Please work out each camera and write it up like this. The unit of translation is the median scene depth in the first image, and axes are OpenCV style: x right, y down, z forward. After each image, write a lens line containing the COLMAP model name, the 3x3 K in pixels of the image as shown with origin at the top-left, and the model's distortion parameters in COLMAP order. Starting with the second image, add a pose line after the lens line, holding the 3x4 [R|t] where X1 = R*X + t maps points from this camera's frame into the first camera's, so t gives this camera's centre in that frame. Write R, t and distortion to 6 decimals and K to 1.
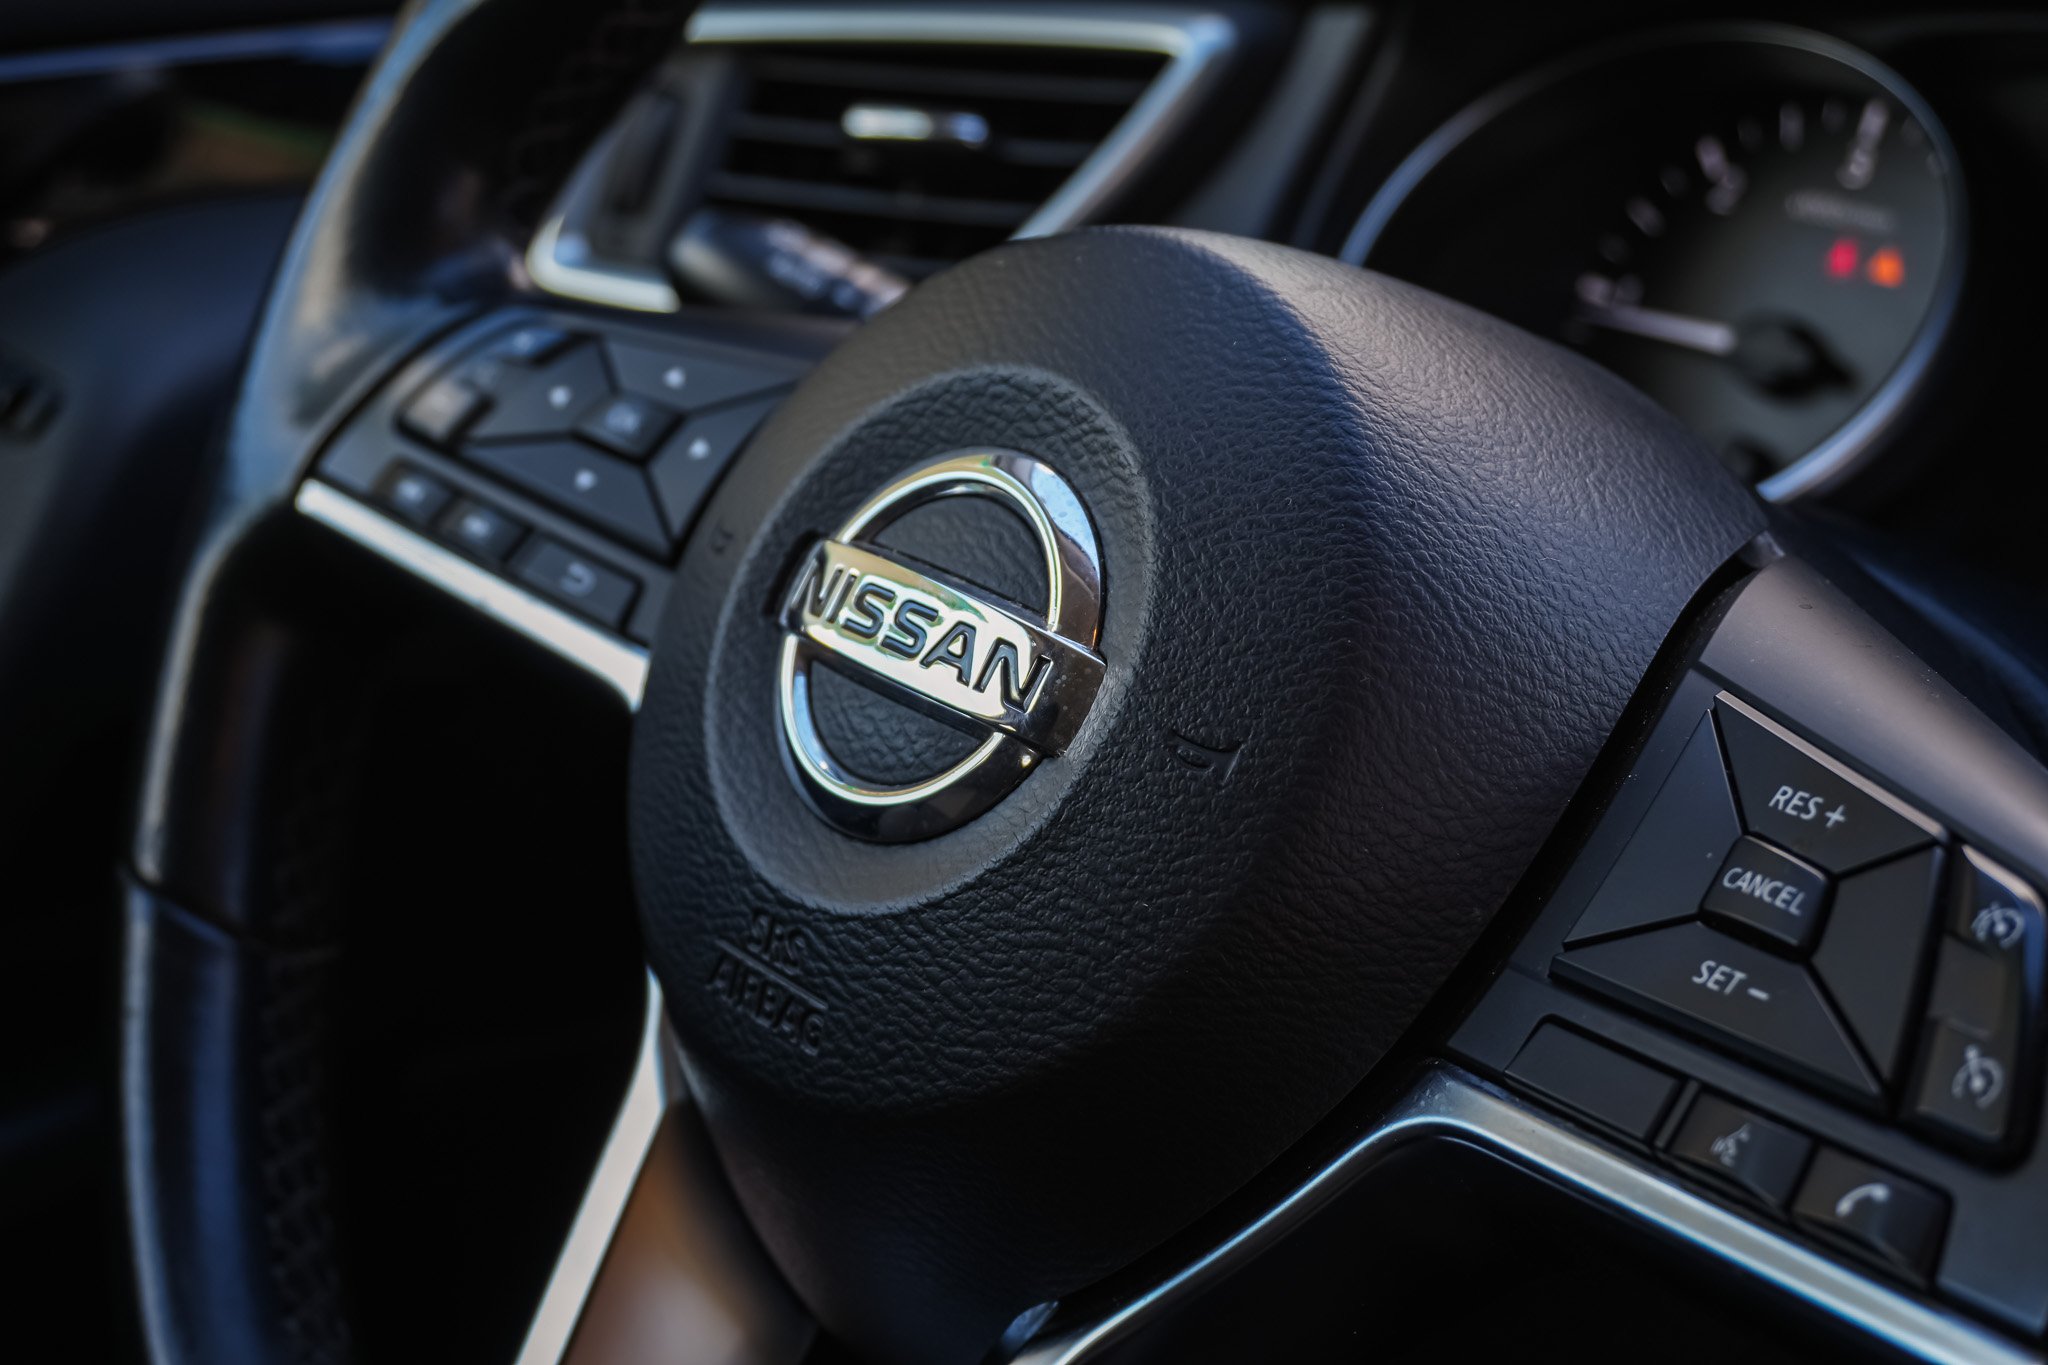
lens RADIAL K [[2934.3, 0, 1015.2], [0, 2934.3, 697.1], [0, 0, 1]] dist [-0.005849, 0.000000]
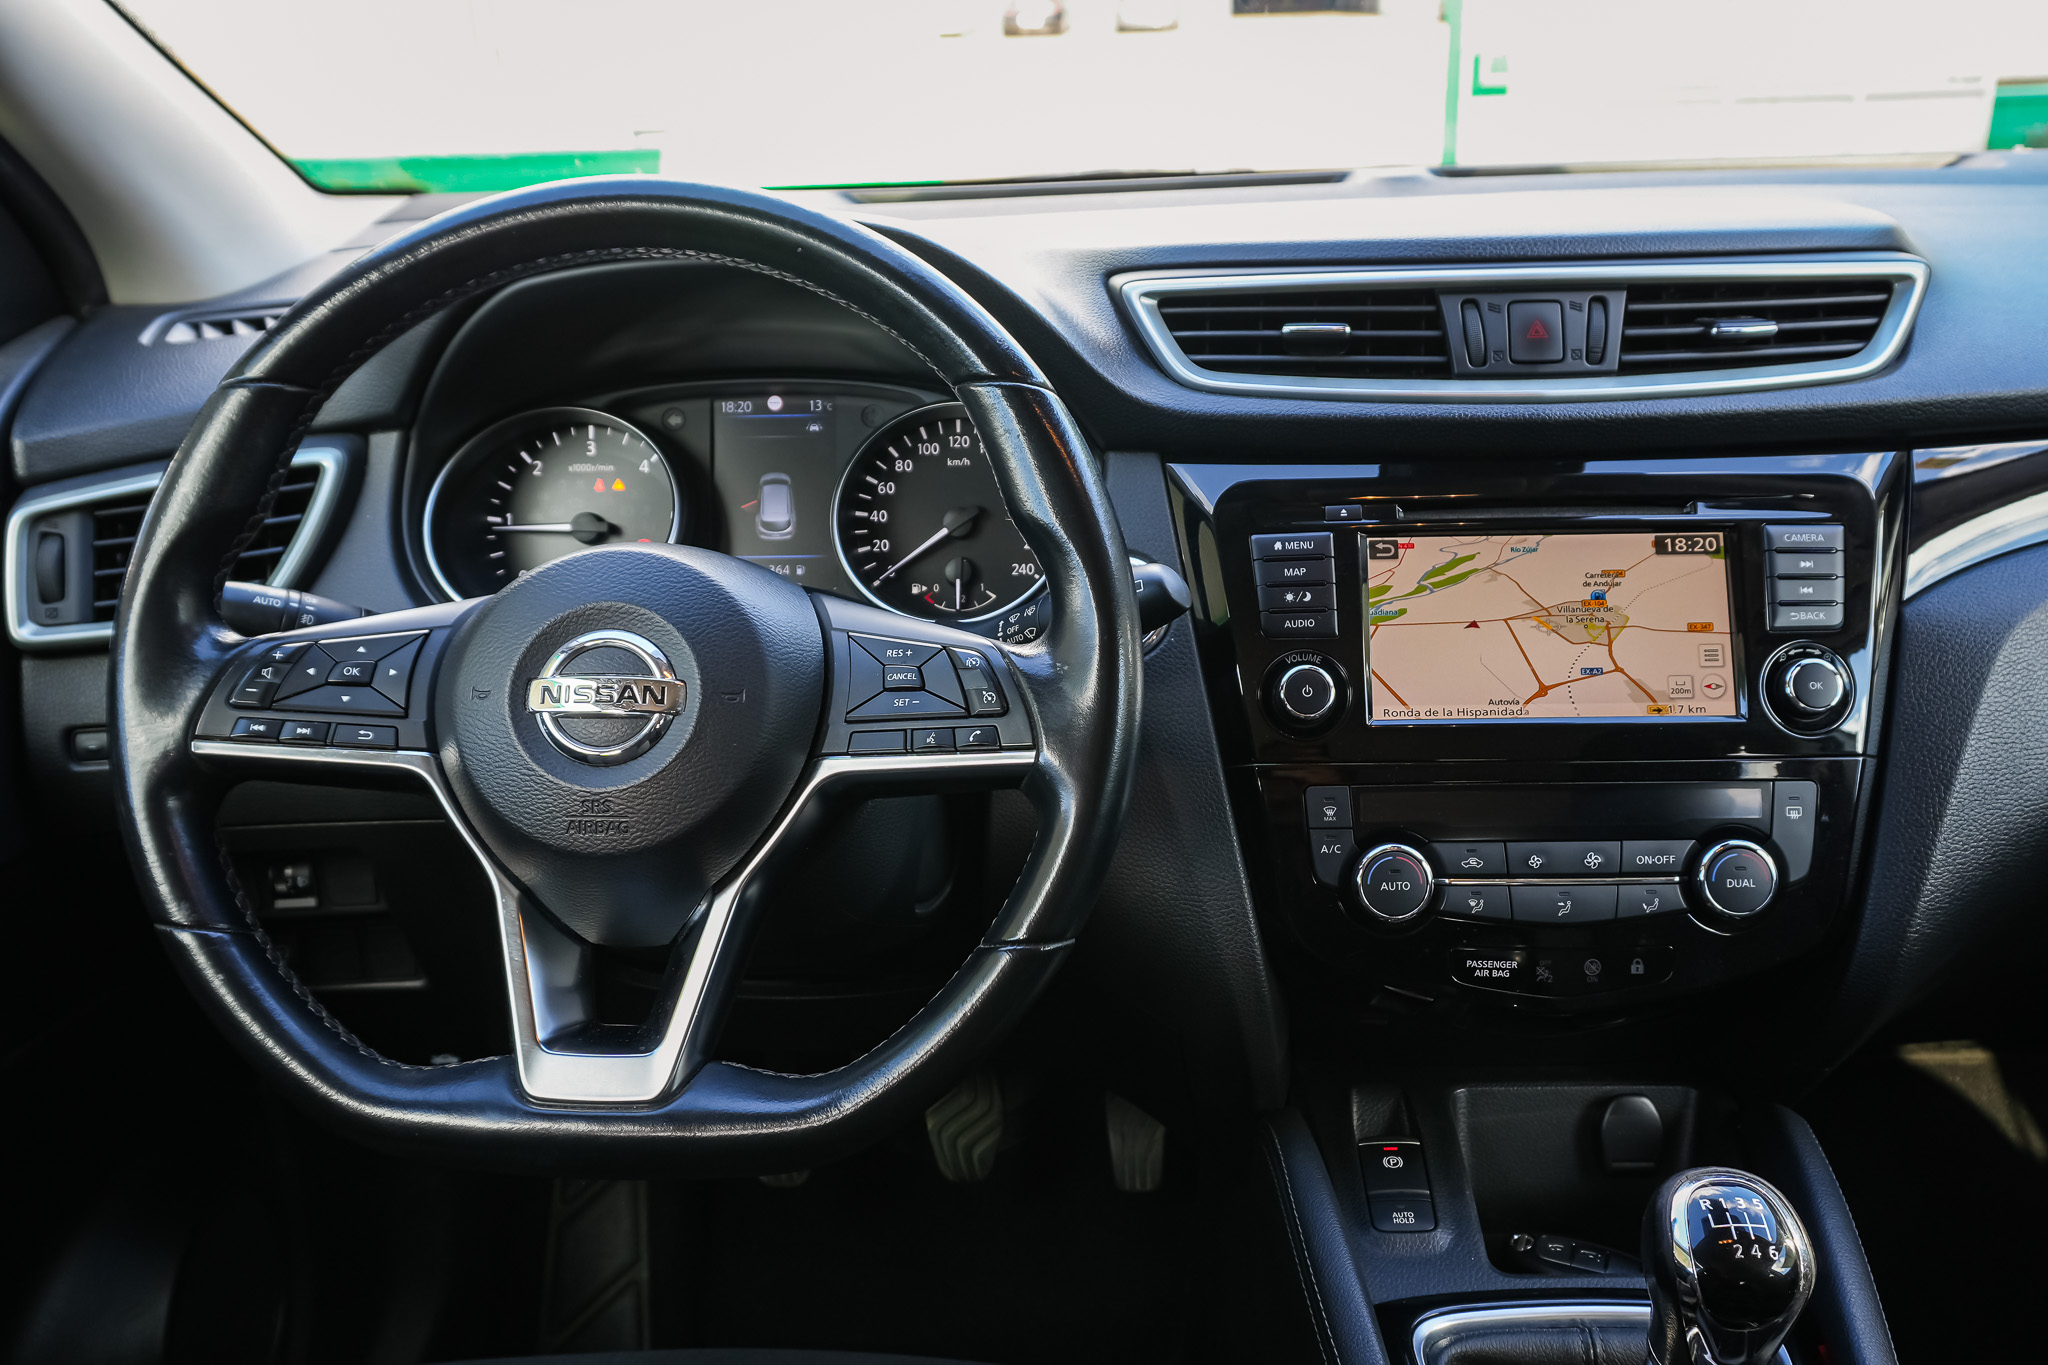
lens RADIAL K [[1680.3, 0, 1016.0], [0, 1680.3, 681.4], [0, 0, 1]] dist [0.000019, -0.018675]
pose [[0.677899, -0.307350, 0.667824, -0.686018], [0.290463, 0.946478, 0.140749, -0.118930], [-0.675340, 0.098564, 0.730890, -0.416941]]
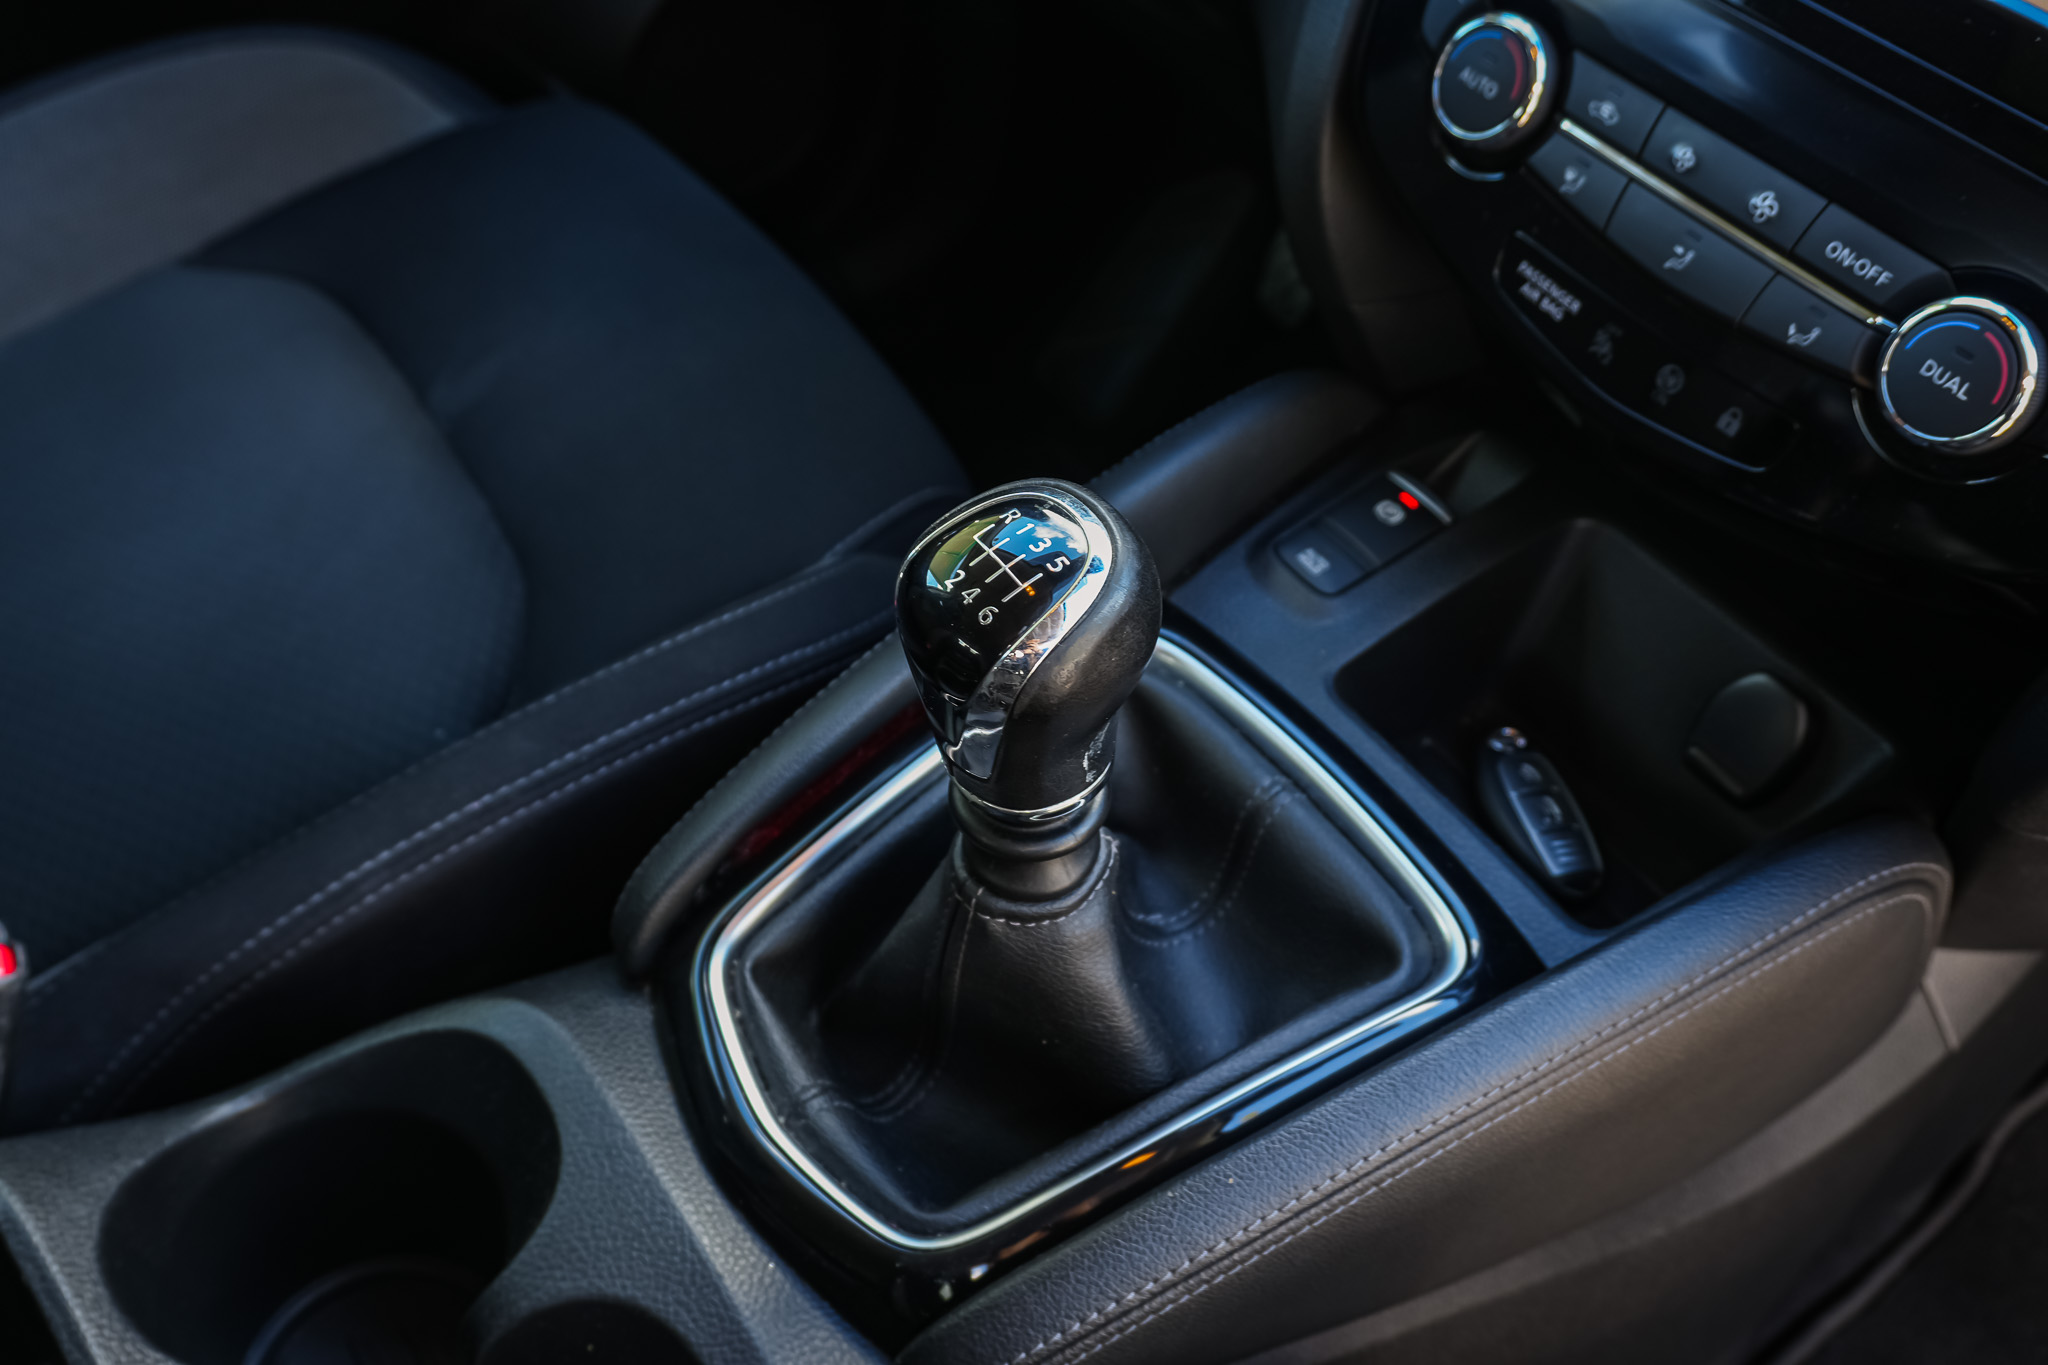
lens RADIAL K [[1843.1, 0, 1023.6], [0, 1843.1, 690.2], [0, 0, 1]] dist [0.001192, 0.001078]
pose [[0.992934, 0.110041, -0.044414, 0.415726], [-0.079214, 0.893323, 0.442379, 0.266317], [0.088356, -0.435735, 0.895728, -0.621737]]
